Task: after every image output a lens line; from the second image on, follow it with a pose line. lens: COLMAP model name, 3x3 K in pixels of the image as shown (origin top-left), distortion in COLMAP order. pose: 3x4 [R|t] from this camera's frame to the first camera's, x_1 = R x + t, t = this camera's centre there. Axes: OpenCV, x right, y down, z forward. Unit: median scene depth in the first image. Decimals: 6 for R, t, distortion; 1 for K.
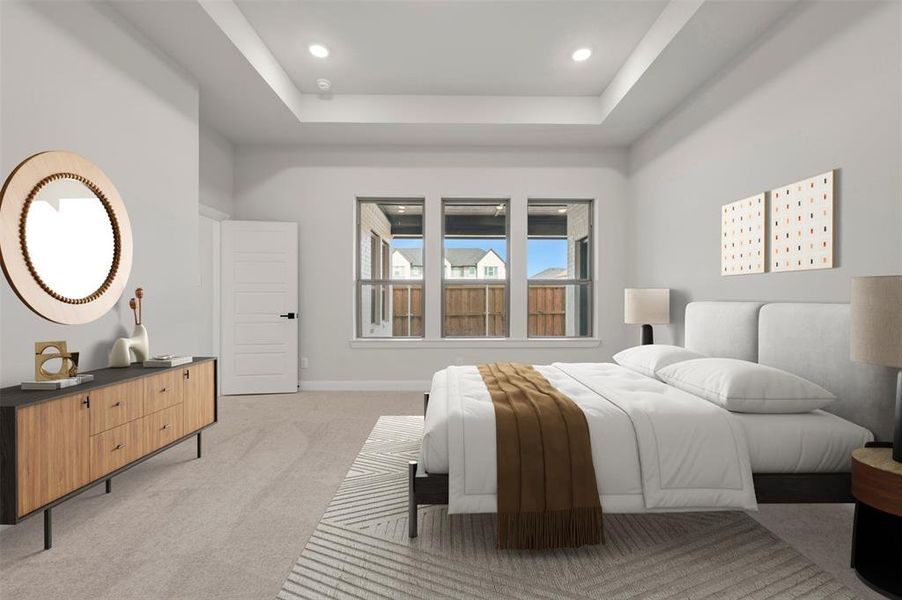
lens RADIAL K [[357.1, 0, 454.3], [0, 357.1, 301.4], [0, 0, 1]] dist [0.003766, -0.000206]
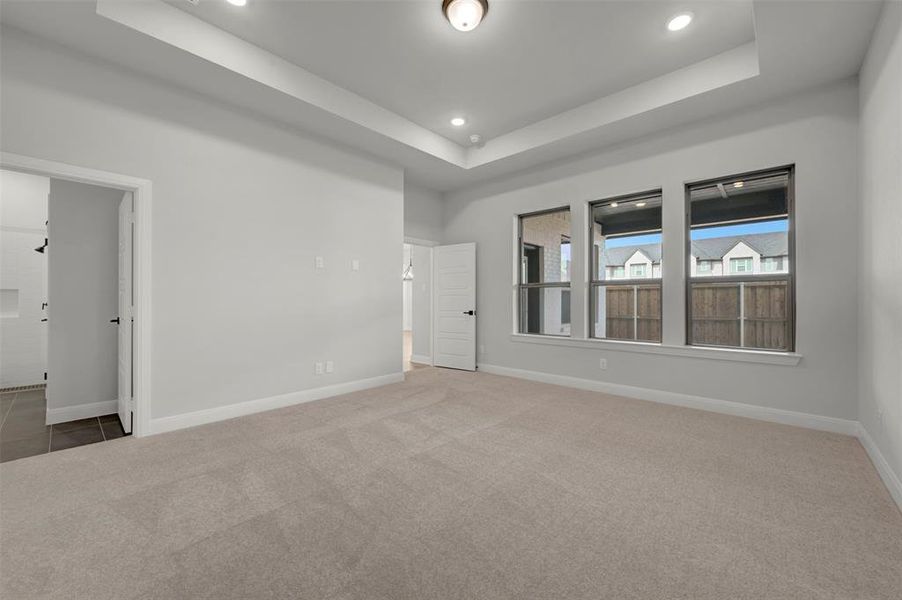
lens RADIAL K [[357.1, 0, 463.8], [0, 357.1, 296.2], [0, 0, 1]] dist [0.003766, -0.000206]
pose [[0.737136, -0.007469, -0.675703, 0.213080], [-0.004356, 0.999866, -0.015804, -0.000094], [0.675731, 0.014593, 0.737004, 0.001190]]
